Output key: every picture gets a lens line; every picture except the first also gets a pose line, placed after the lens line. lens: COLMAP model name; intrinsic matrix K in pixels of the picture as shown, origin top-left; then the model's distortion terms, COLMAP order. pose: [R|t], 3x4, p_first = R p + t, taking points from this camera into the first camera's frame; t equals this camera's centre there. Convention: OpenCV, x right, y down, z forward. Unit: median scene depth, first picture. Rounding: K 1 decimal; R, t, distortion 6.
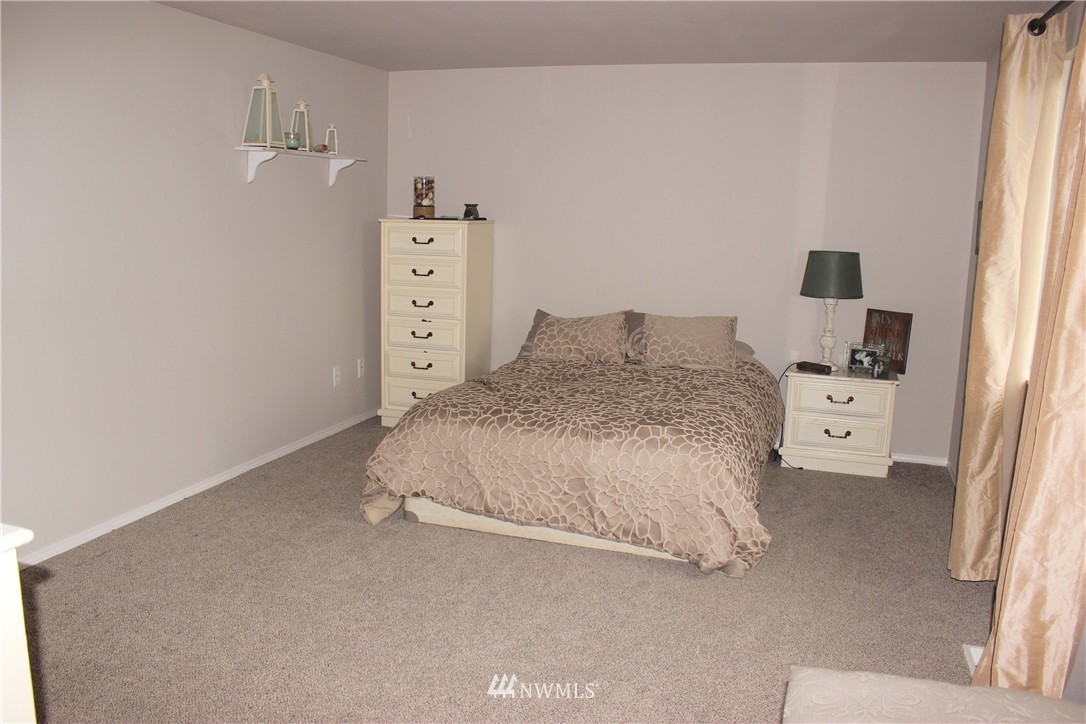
lens RADIAL K [[918.4, 0, 543.6], [0, 918.4, 381.1], [0, 0, 1]] dist [-0.192405, 0.188011]
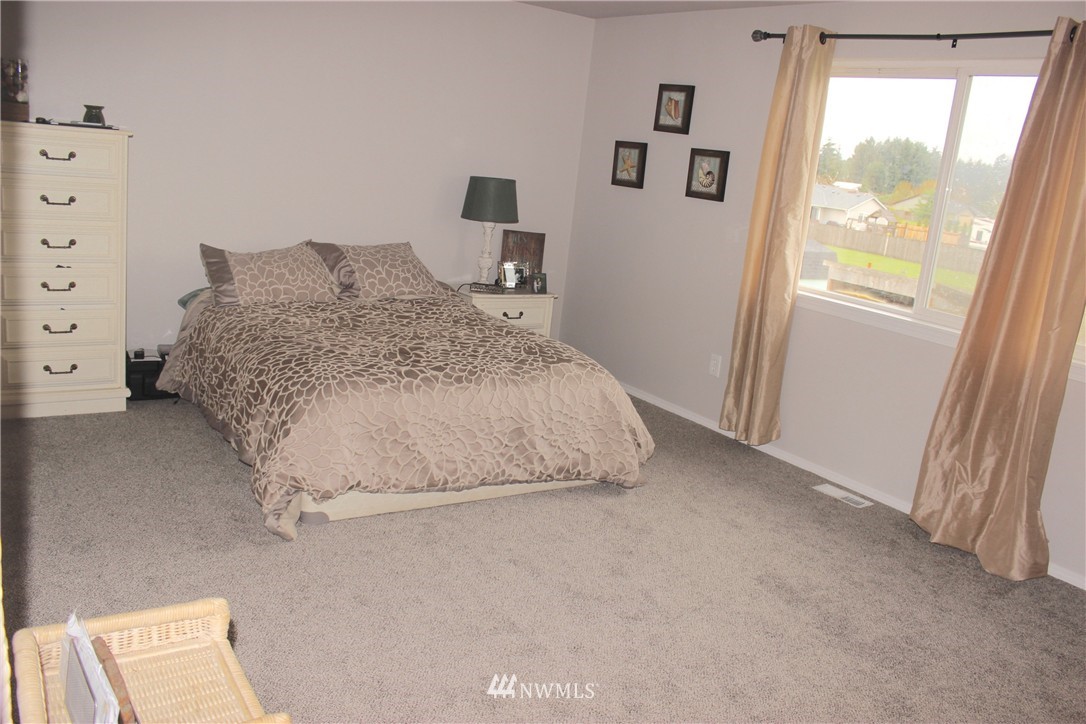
lens RADIAL K [[918.4, 0, 543.6], [0, 918.4, 381.1], [0, 0, 1]] dist [-0.192405, 0.188011]
pose [[0.585745, -0.159159, 0.794715, -0.552926], [0.058893, 0.986295, 0.154121, -0.071165], [-0.808353, -0.043472, 0.587091, 0.316000]]
